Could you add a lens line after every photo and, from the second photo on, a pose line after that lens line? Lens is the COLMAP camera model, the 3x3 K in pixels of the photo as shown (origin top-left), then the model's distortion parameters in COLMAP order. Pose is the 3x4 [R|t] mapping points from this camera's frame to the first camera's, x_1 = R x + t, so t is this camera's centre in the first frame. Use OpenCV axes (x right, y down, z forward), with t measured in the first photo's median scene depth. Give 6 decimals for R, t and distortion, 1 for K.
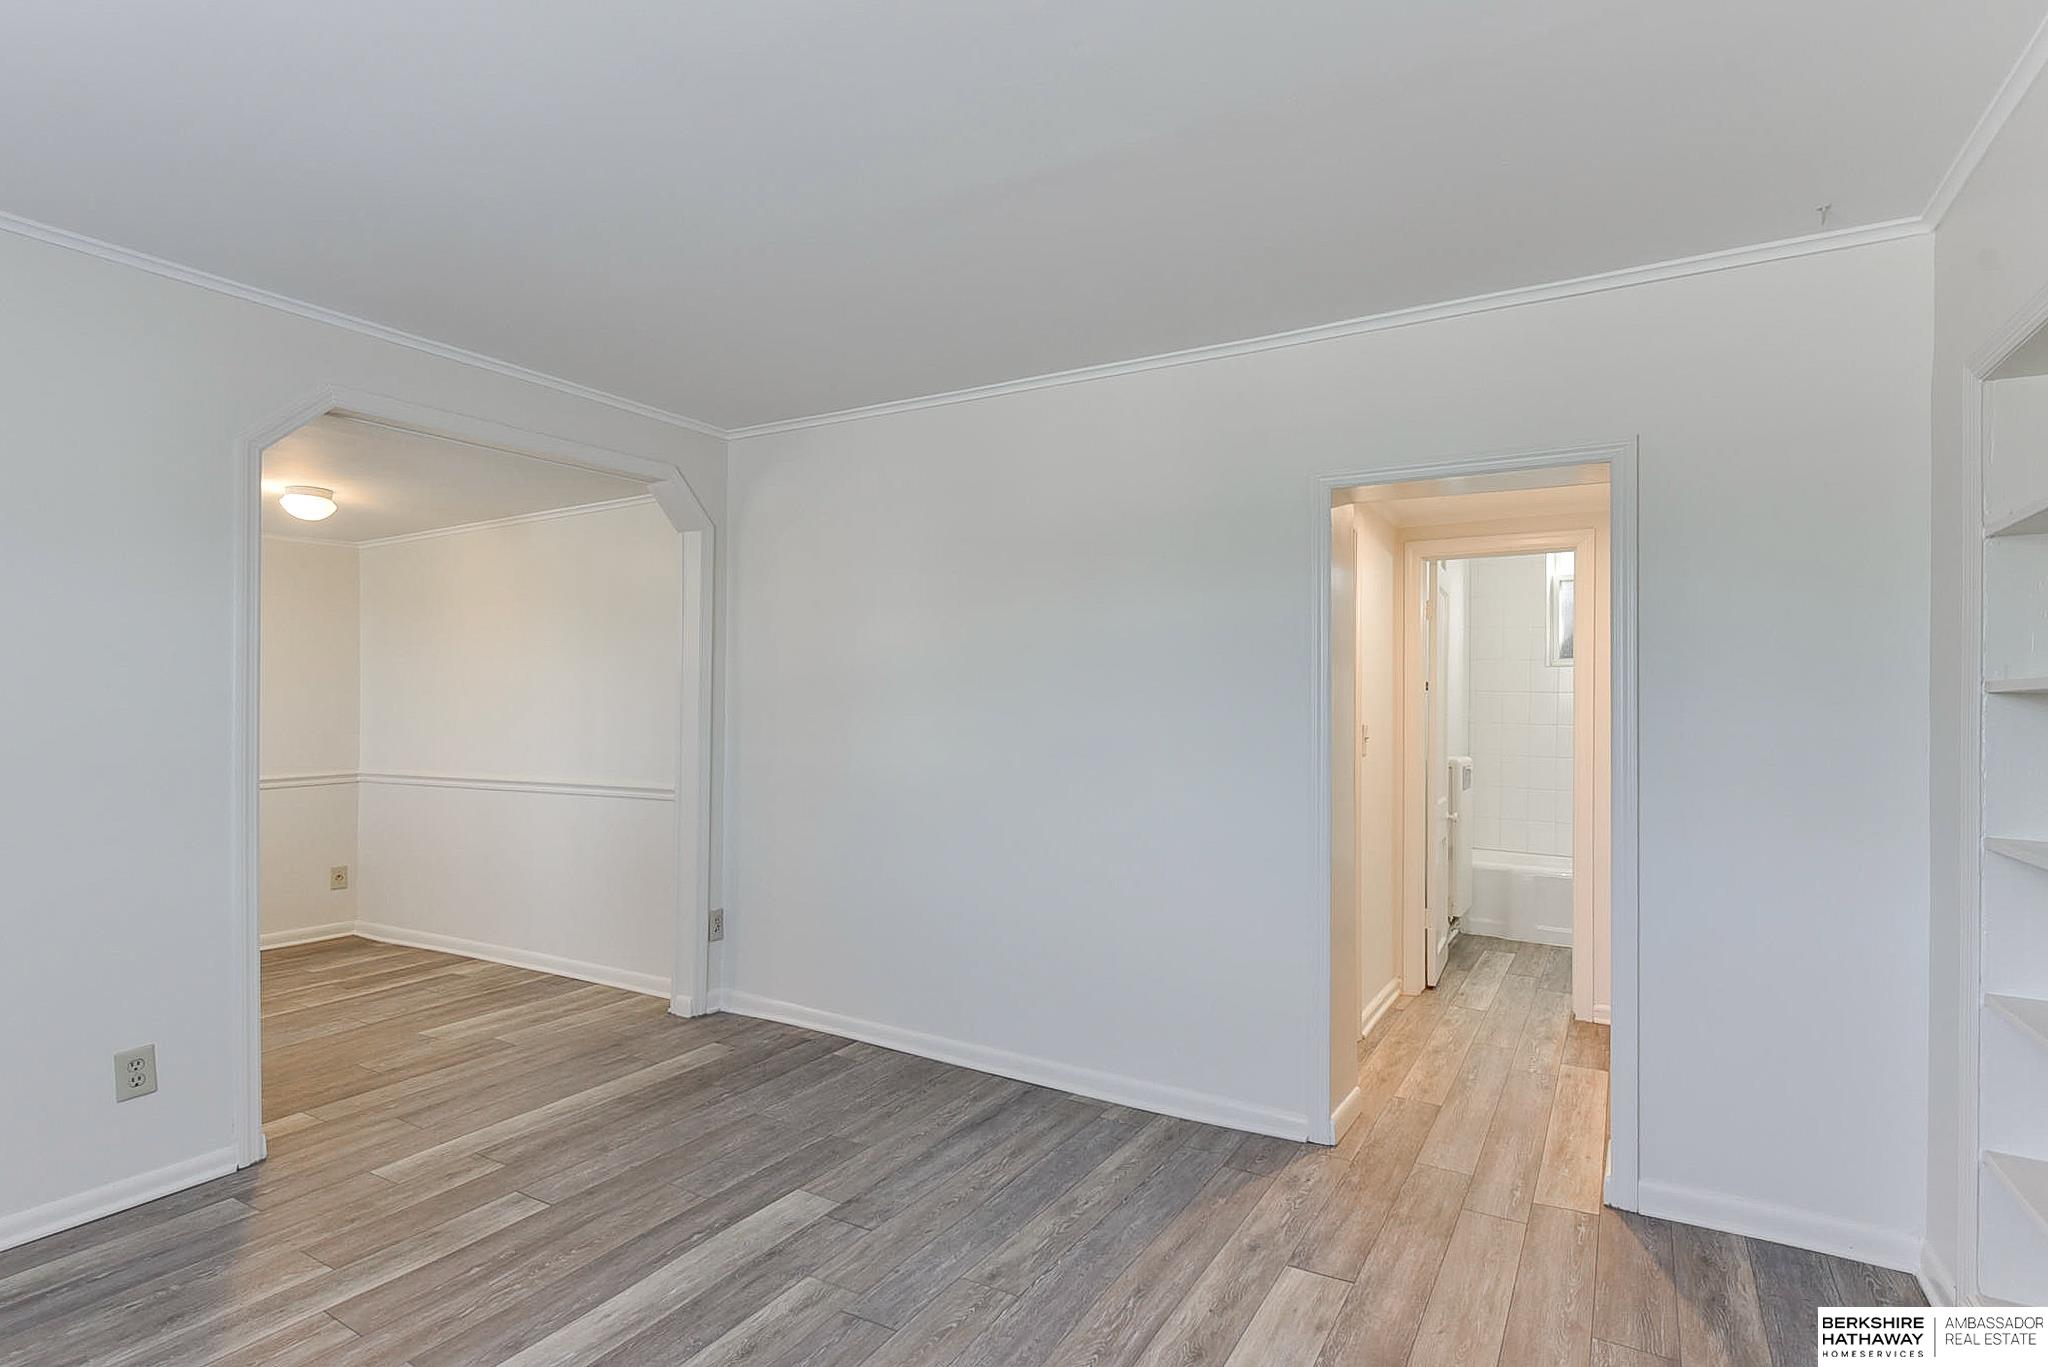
lens RADIAL K [[1023.5, 0, 1006.8], [0, 1023.5, 701.0], [0, 0, 1]] dist [0.011530, -0.008109]
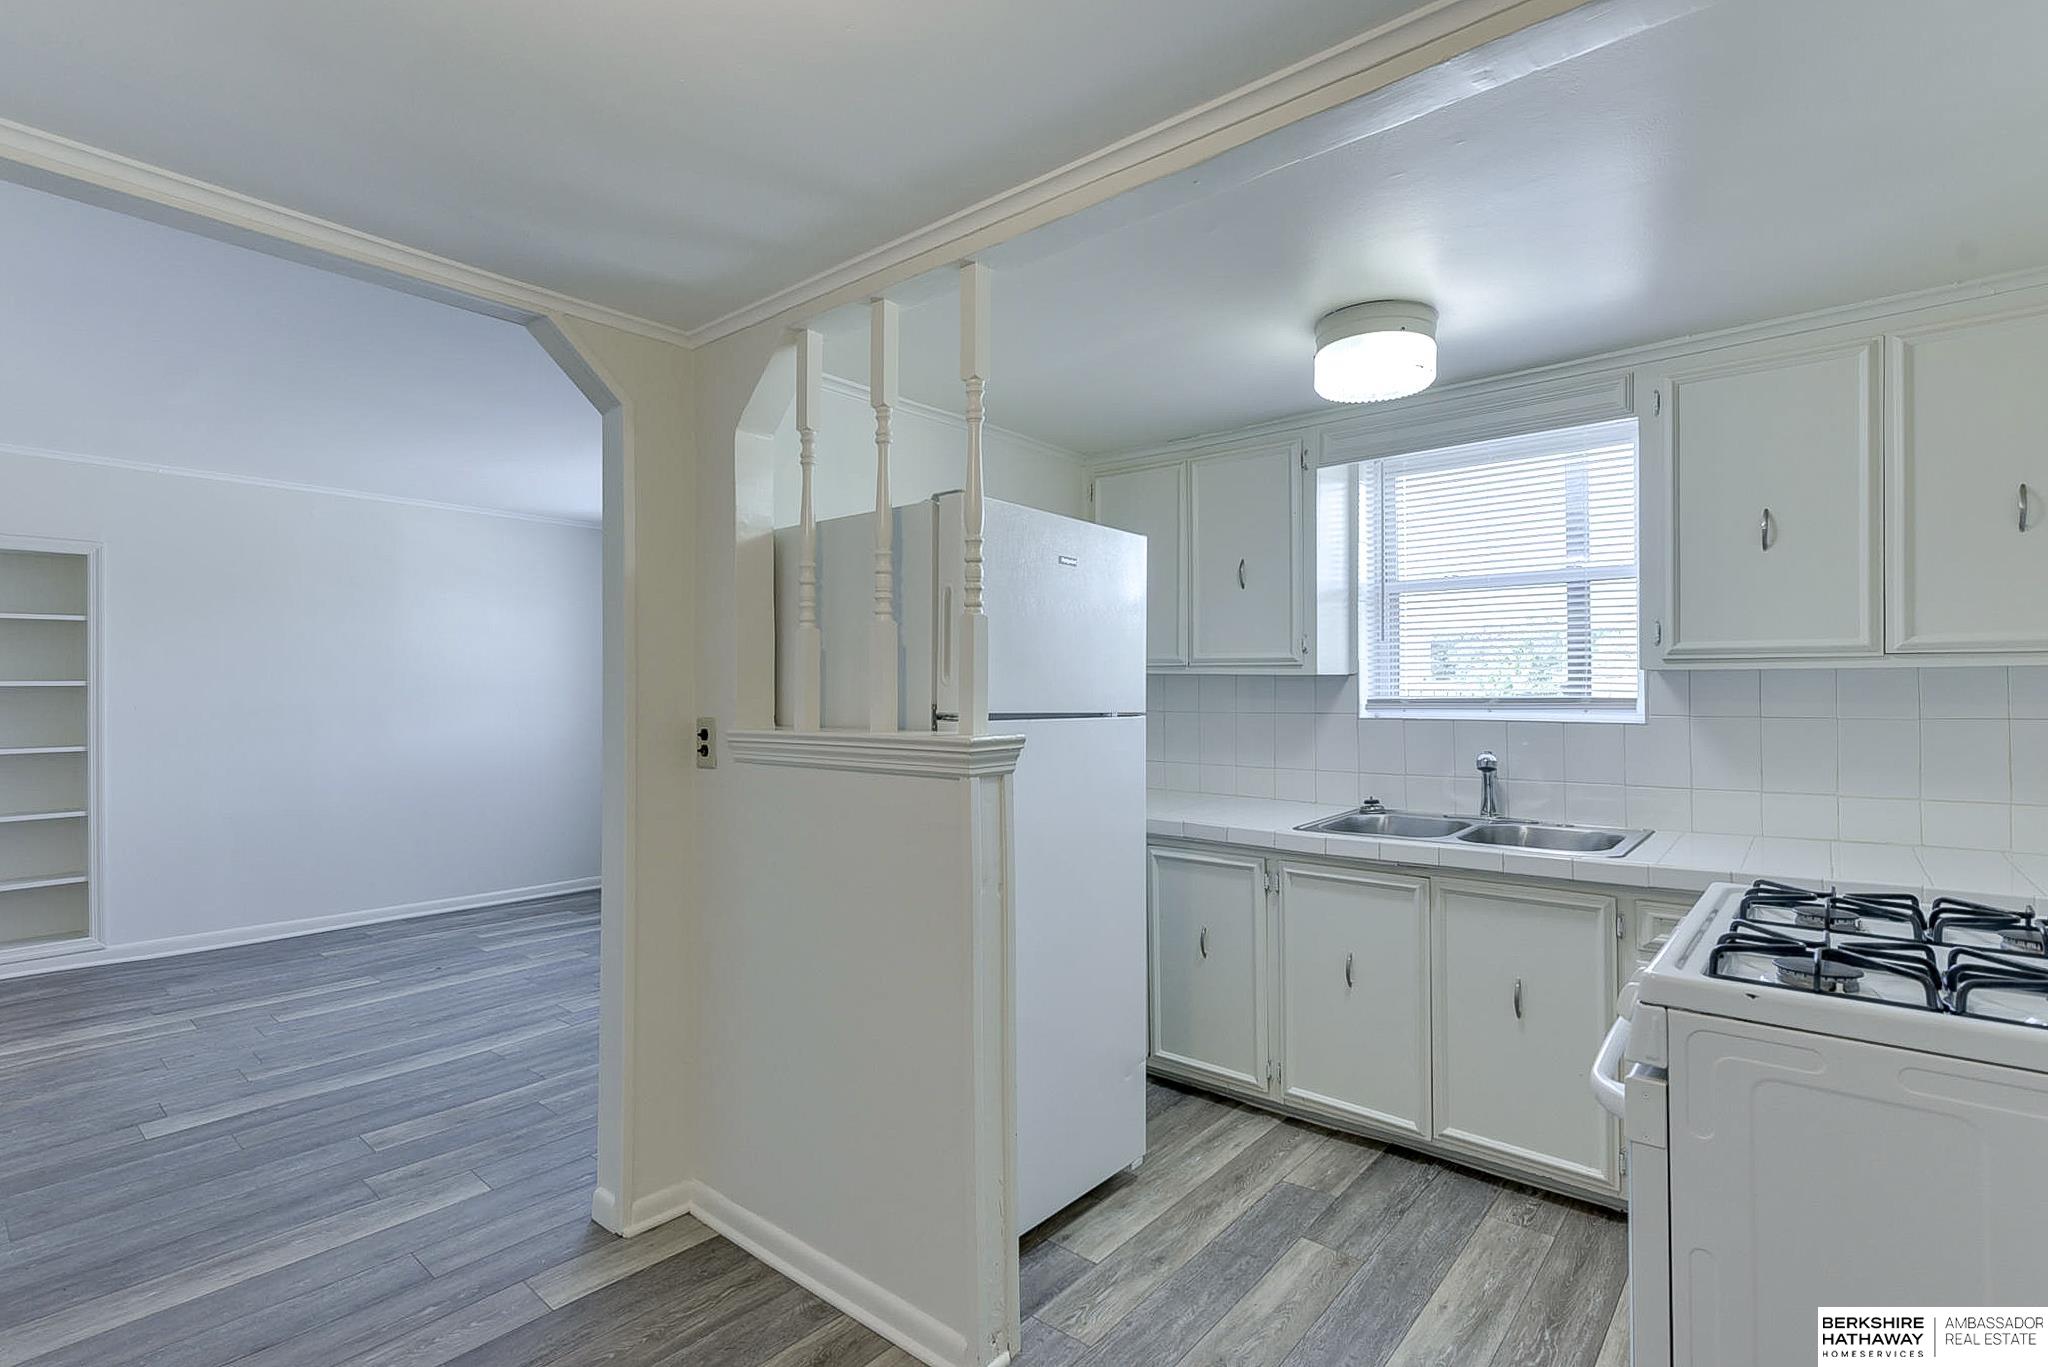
lens RADIAL K [[970.9, 0, 1022.5], [0, 970.9, 683.9], [0, 0, 1]] dist [0.003947, -0.003470]
pose [[-0.986326, -0.001805, 0.164797, -1.185919], [-0.003418, 0.999949, -0.009502, -0.002627], [-0.164771, -0.009935, -0.986282, 1.715237]]
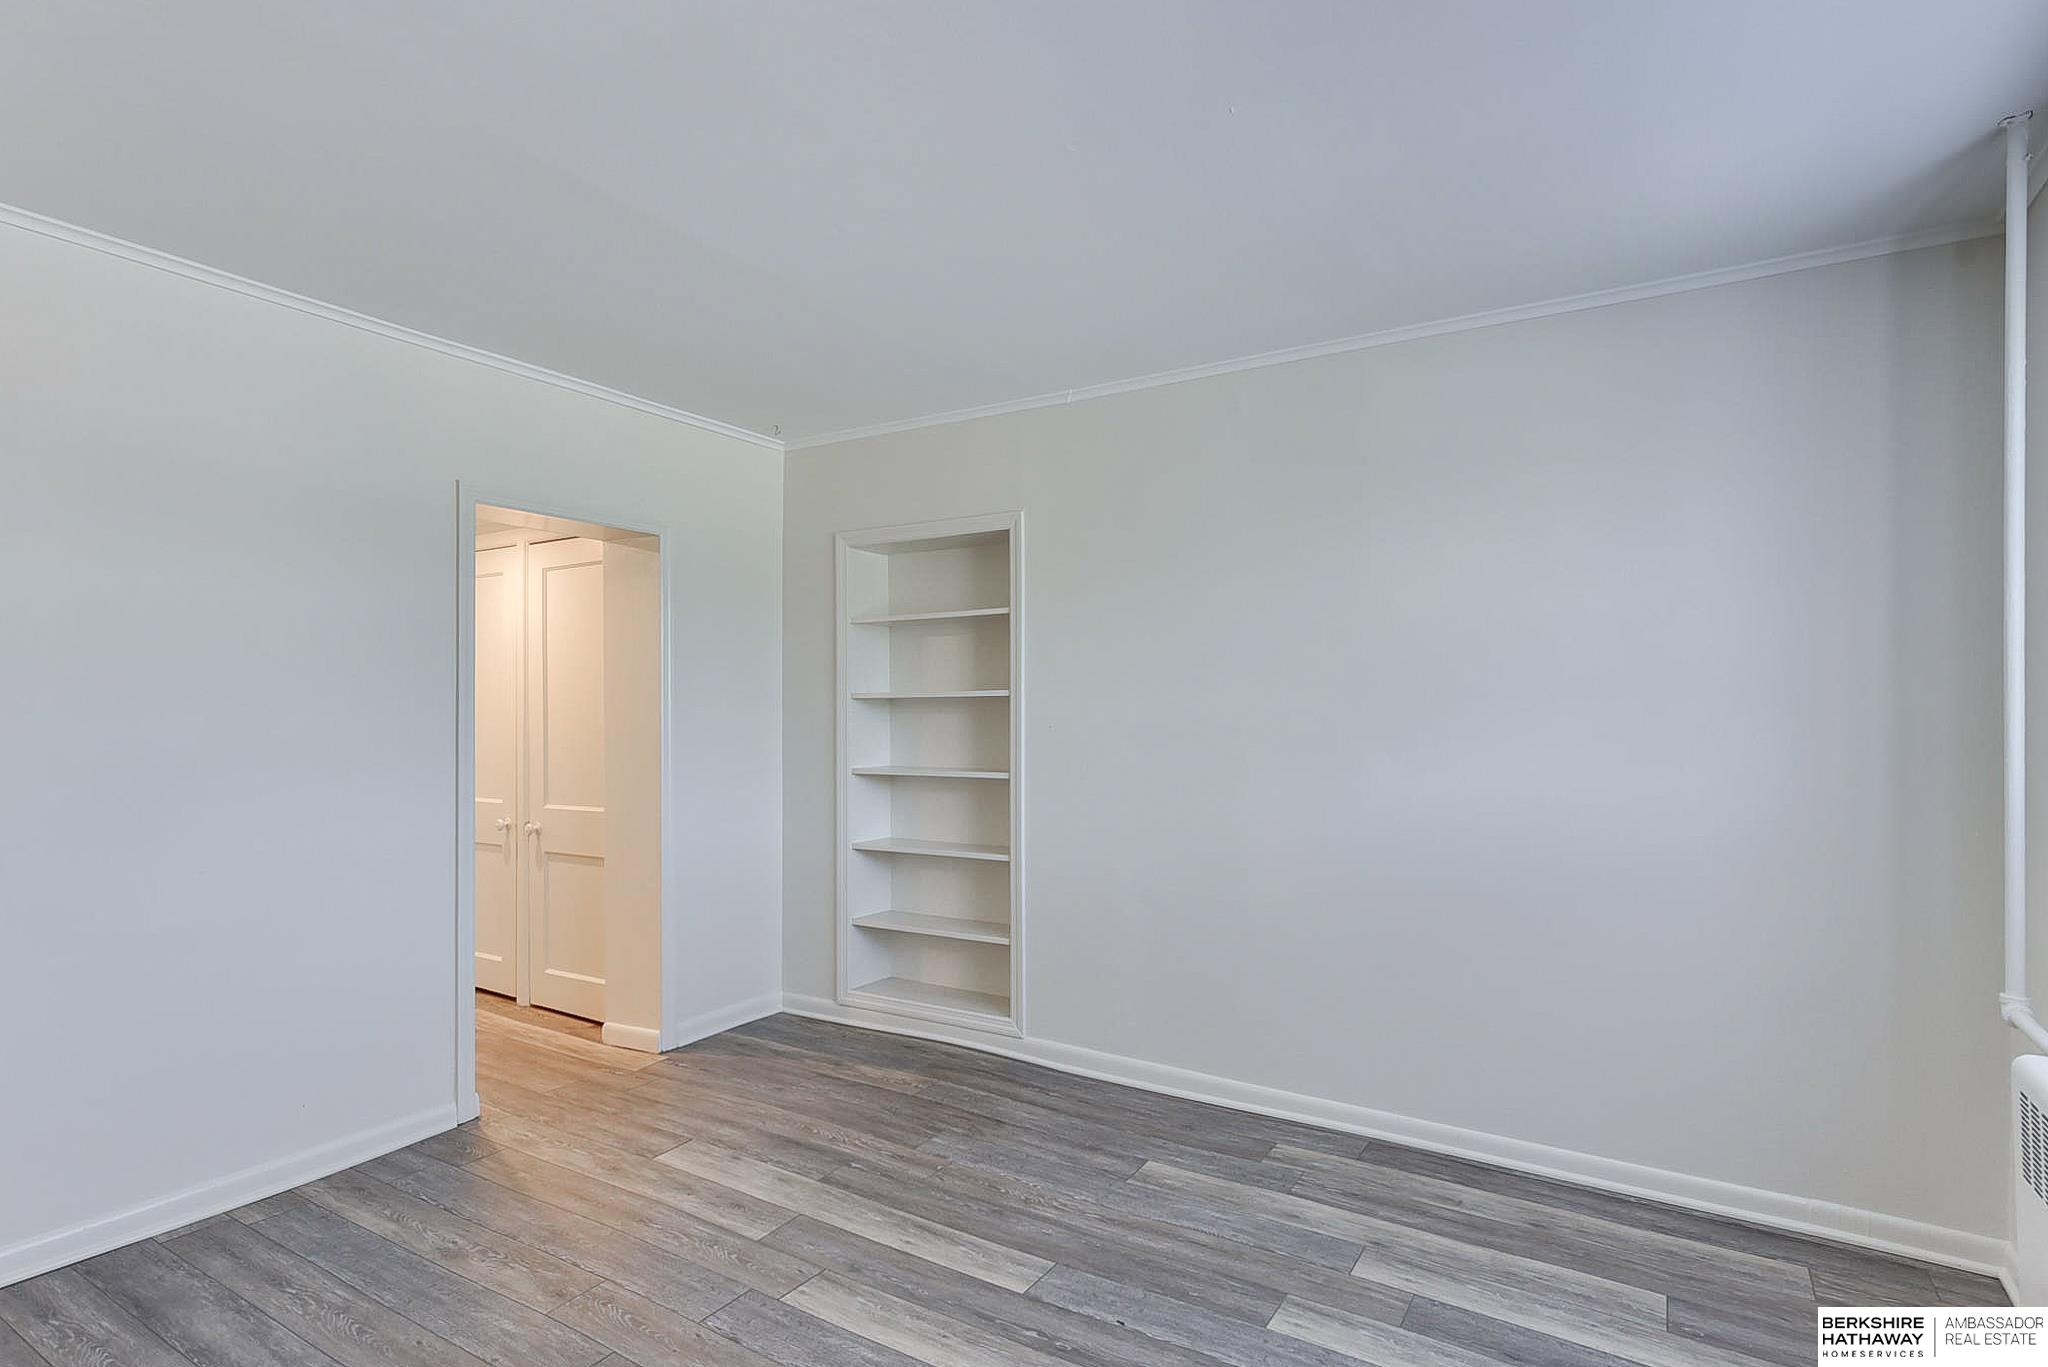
lens RADIAL K [[1023.5, 0, 1057.3], [0, 1023.5, 698.0], [0, 0, 1]] dist [0.011530, -0.008109]
pose [[-0.016187, 0.004675, 0.999858, -0.760509], [-0.010325, 0.999935, -0.004842, -0.000507], [-0.999816, -0.010402, -0.016137, 0.425715]]
